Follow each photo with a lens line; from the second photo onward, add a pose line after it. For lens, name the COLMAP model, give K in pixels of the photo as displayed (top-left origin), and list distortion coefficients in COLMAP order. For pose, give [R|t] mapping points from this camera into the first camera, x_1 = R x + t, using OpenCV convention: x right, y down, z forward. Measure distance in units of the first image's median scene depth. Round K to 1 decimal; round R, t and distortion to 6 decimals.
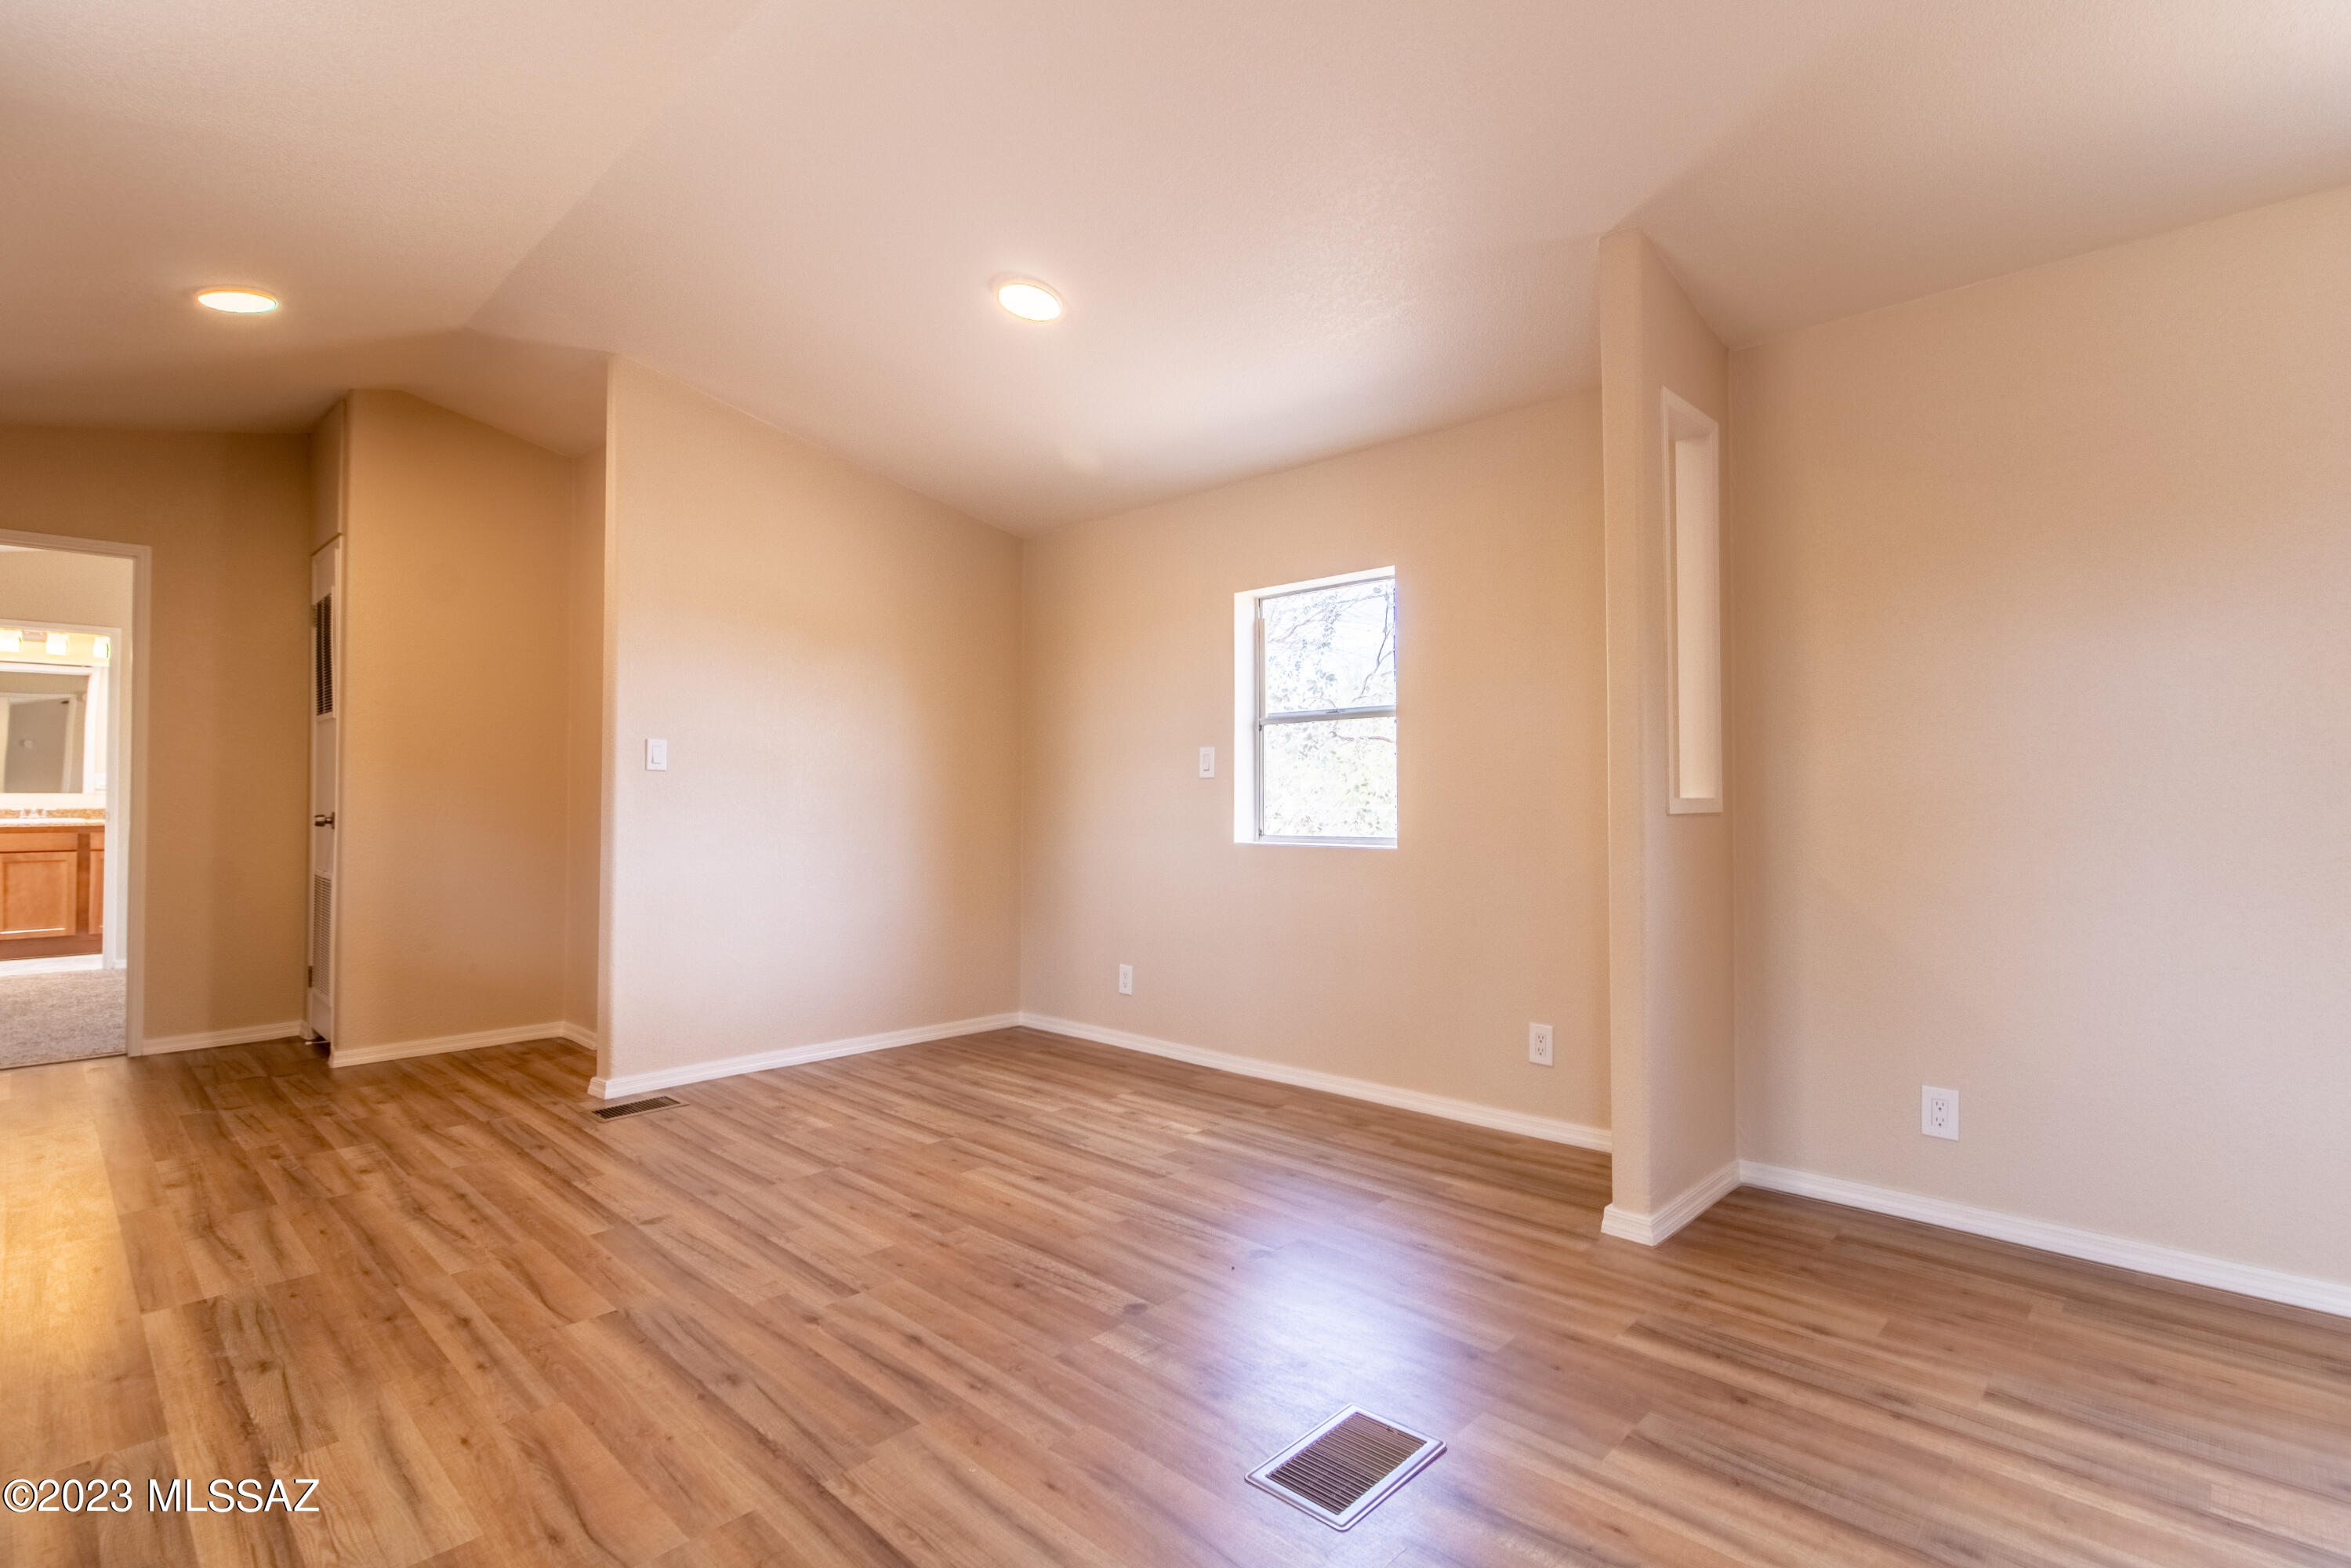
lens RADIAL K [[1117.0, 0, 1204.8], [0, 1117.0, 778.8], [0, 0, 1]] dist [0.000321, 0.000394]
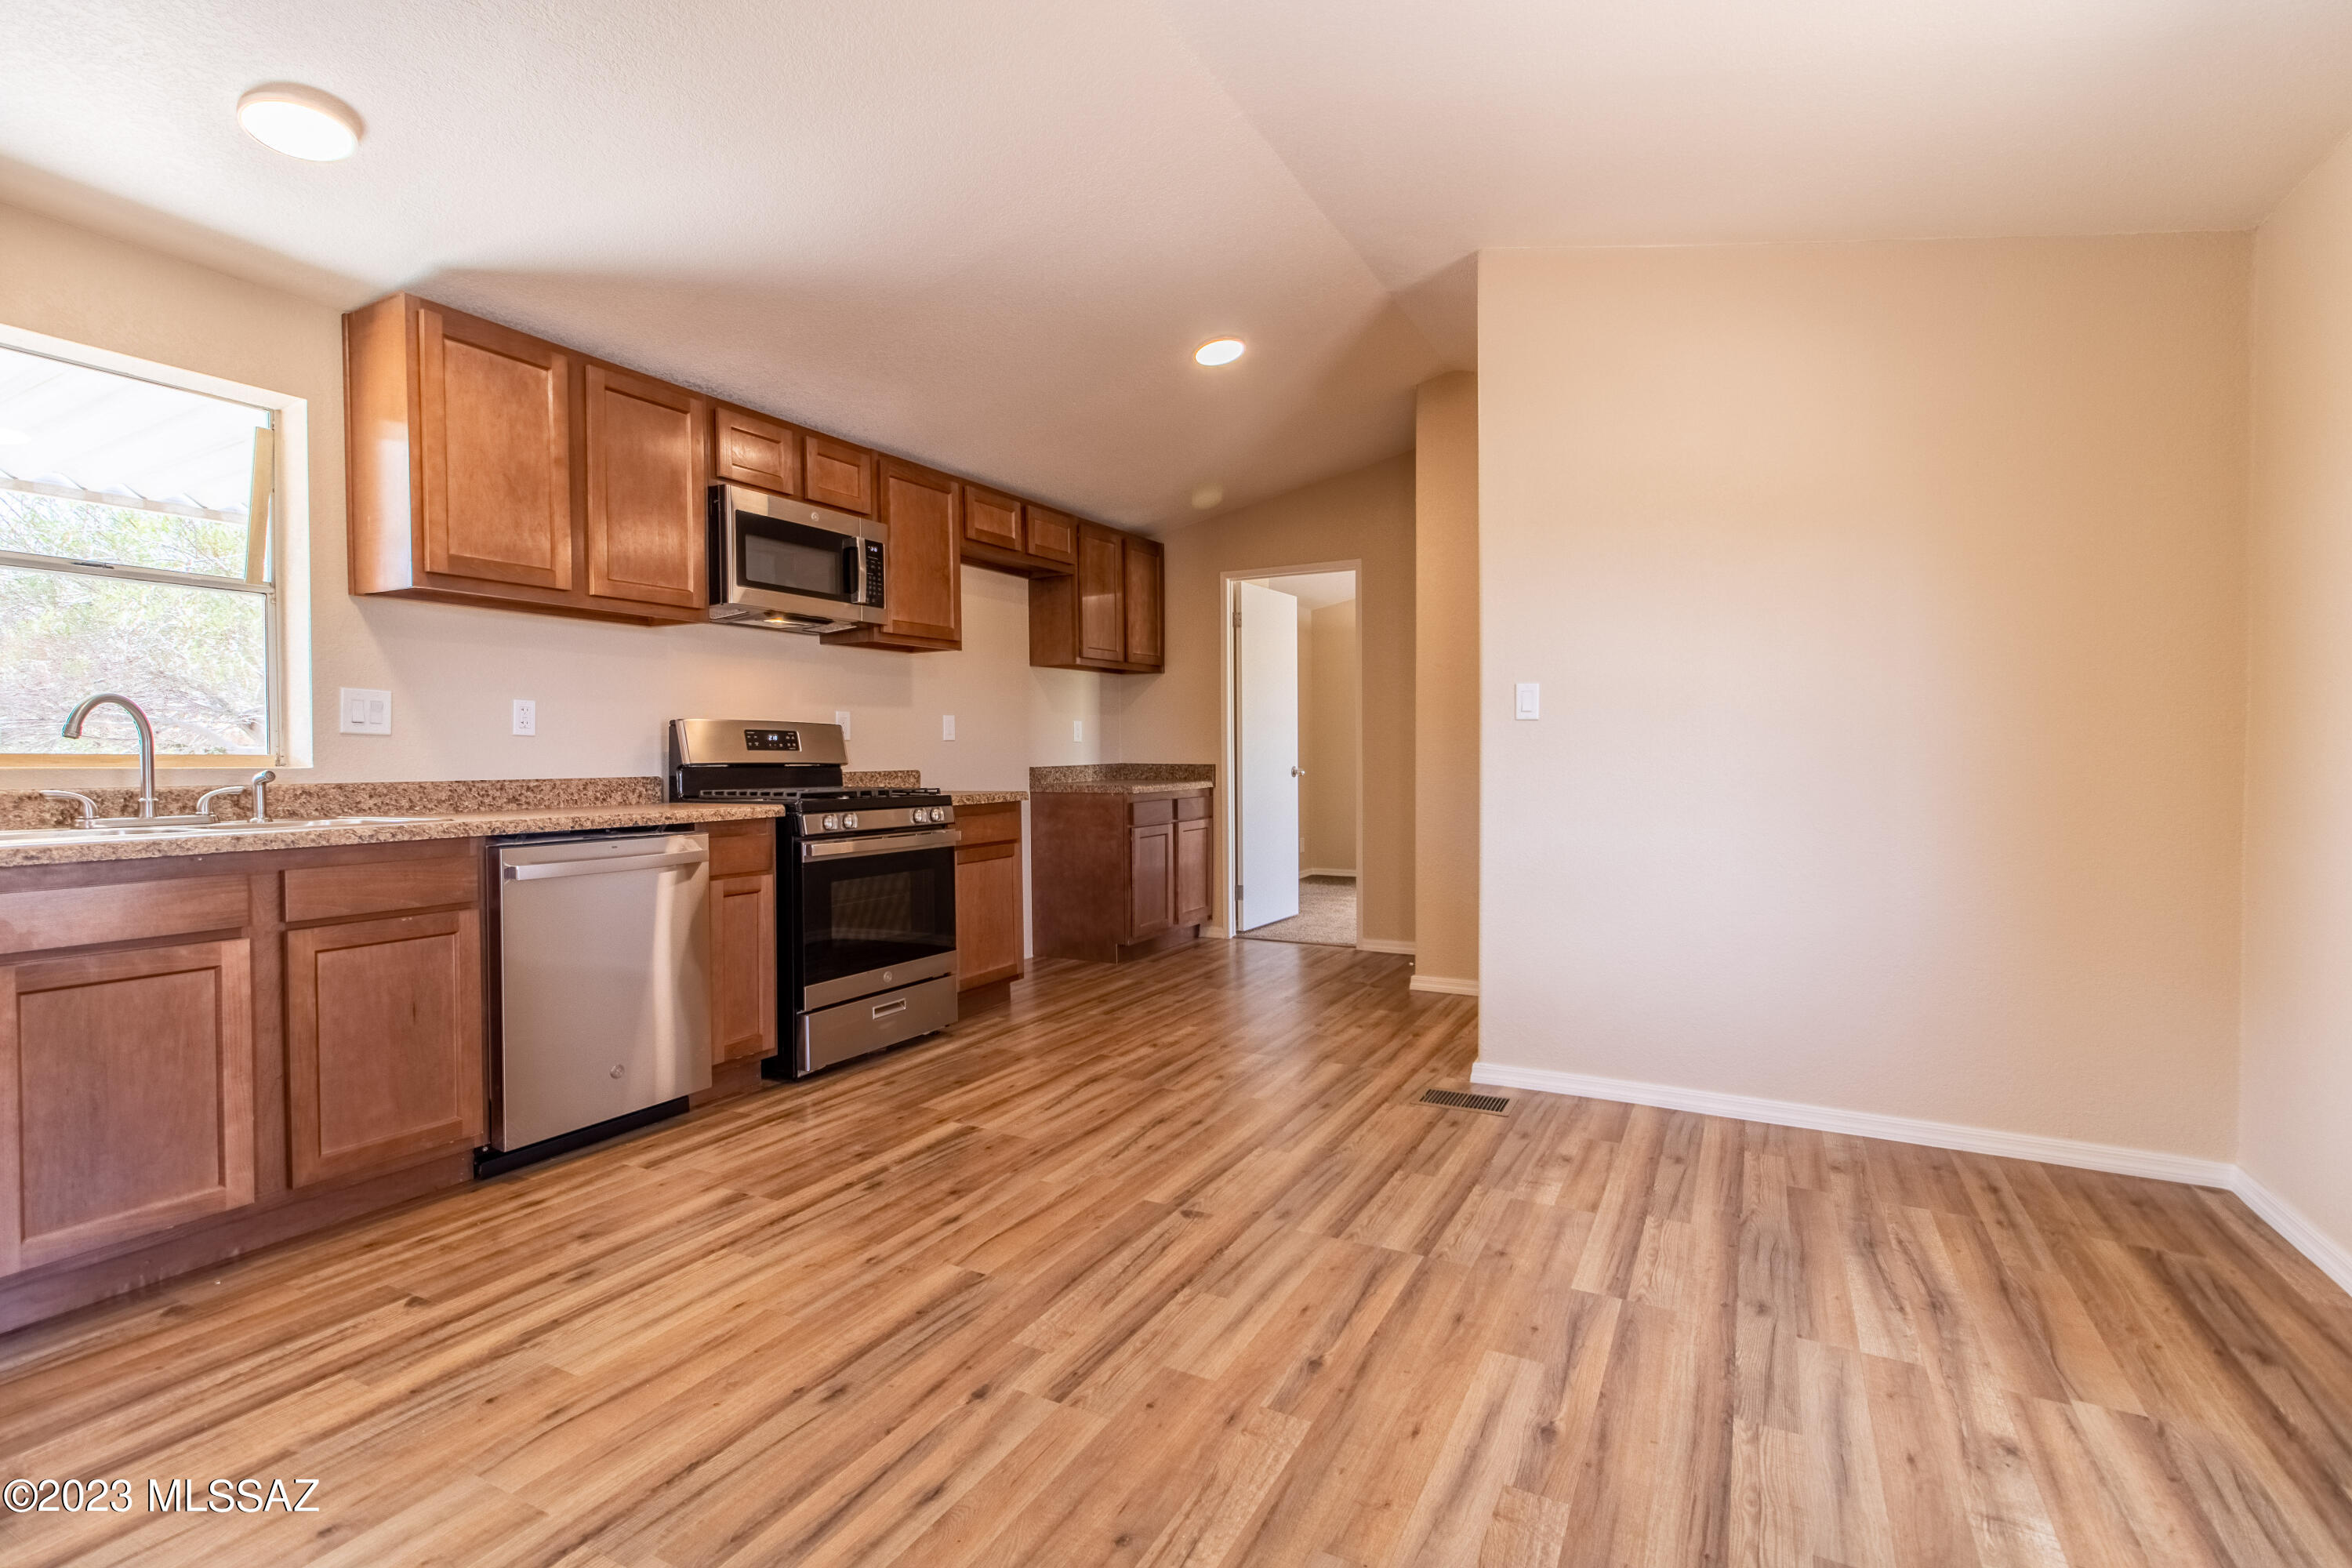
lens RADIAL K [[1094.0, 0, 1190.4], [0, 1094.0, 773.3], [0, 0, 1]] dist [-0.001511, 0.000625]
pose [[0.267153, 0.016713, -0.963509, 0.421854], [0.017538, 0.999600, 0.022202, 0.017158], [0.963494, -0.022829, 0.266753, 0.892106]]
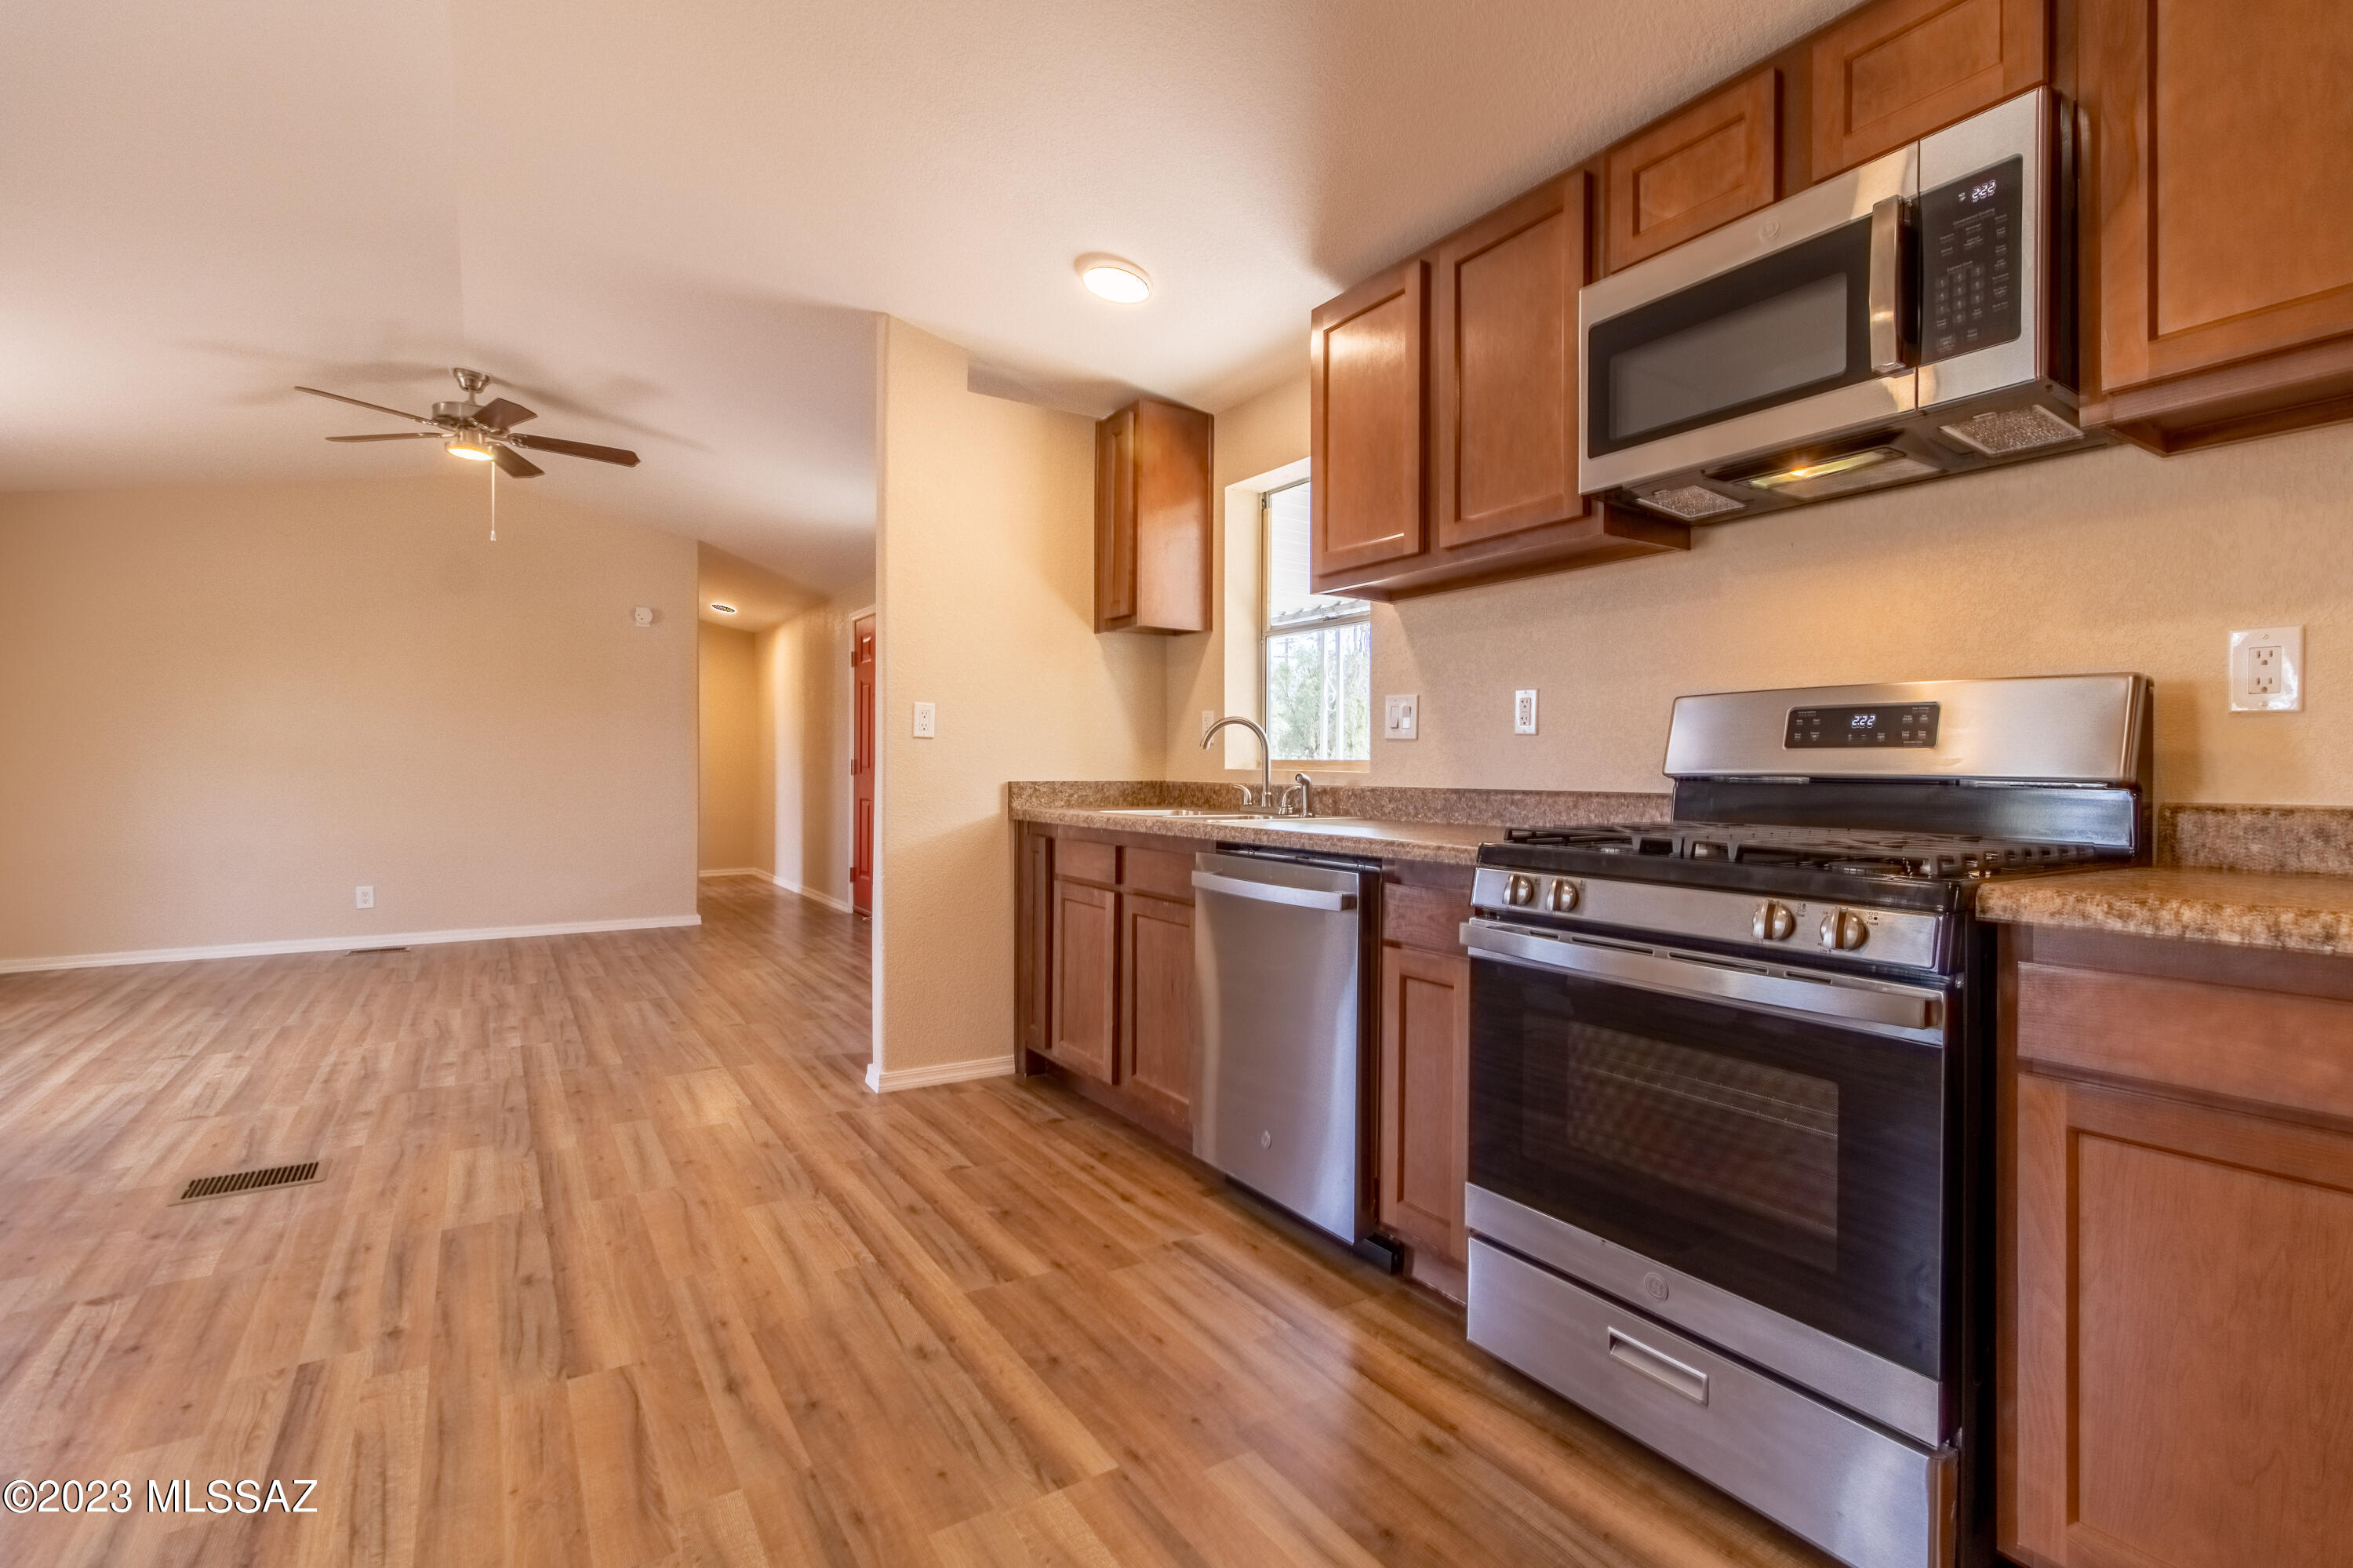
lens RADIAL K [[1090.4, 0, 1185.5], [0, 1090.4, 771.4], [0, 0, 1]] dist [0.000541, 0.000174]
pose [[-0.970301, -0.002416, 0.241888, -1.111777], [-0.005640, 0.999904, -0.012637, 0.037894], [-0.241835, -0.013626, -0.970222, 1.605807]]
